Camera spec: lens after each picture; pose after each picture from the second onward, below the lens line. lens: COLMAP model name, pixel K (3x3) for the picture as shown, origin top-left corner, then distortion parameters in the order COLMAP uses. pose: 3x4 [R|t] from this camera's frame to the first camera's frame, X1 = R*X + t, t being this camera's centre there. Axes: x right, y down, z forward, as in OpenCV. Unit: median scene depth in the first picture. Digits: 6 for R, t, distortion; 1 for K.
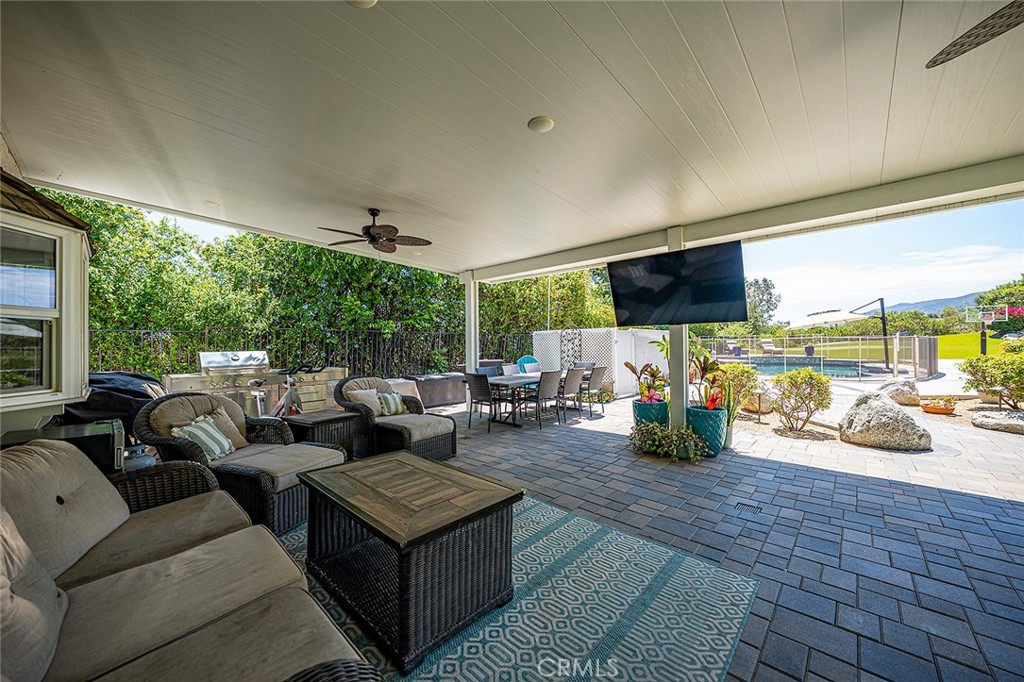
lens RADIAL K [[375.0, 0, 509.9], [0, 375.0, 335.8], [0, 0, 1]] dist [-0.006908, 0.000561]
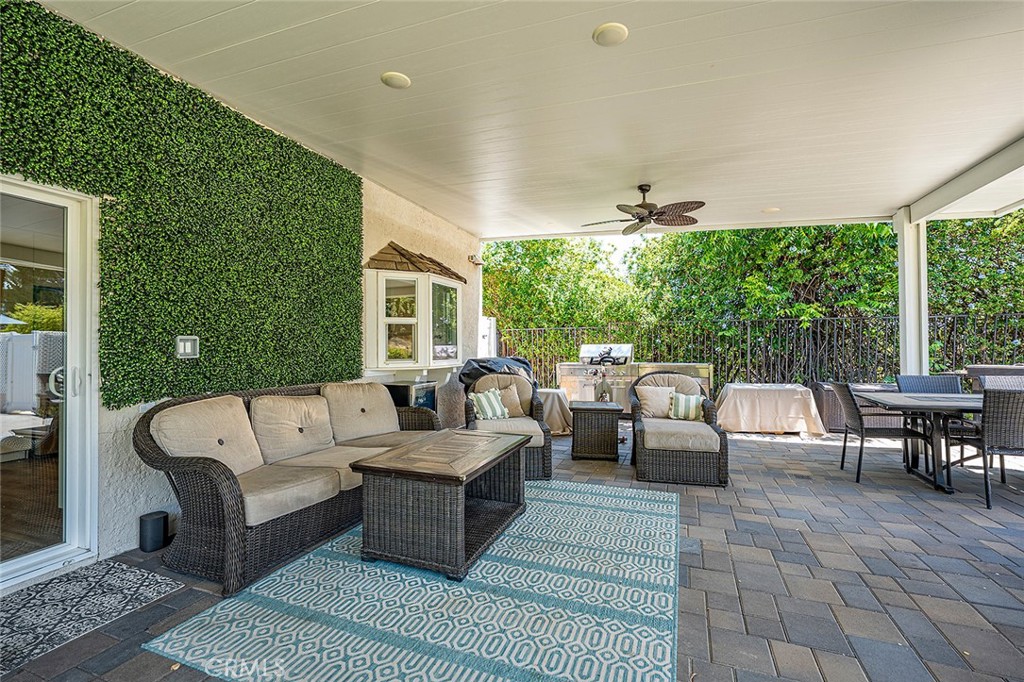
lens RADIAL K [[449.9, 0, 514.4], [0, 449.9, 340.4], [0, 0, 1]] dist [0.000459, 0.000307]
pose [[0.377904, -0.004342, -0.925835, 0.518378], [0.025515, 0.999658, 0.005727, 0.020232], [0.925493, -0.025787, 0.377885, 0.299406]]
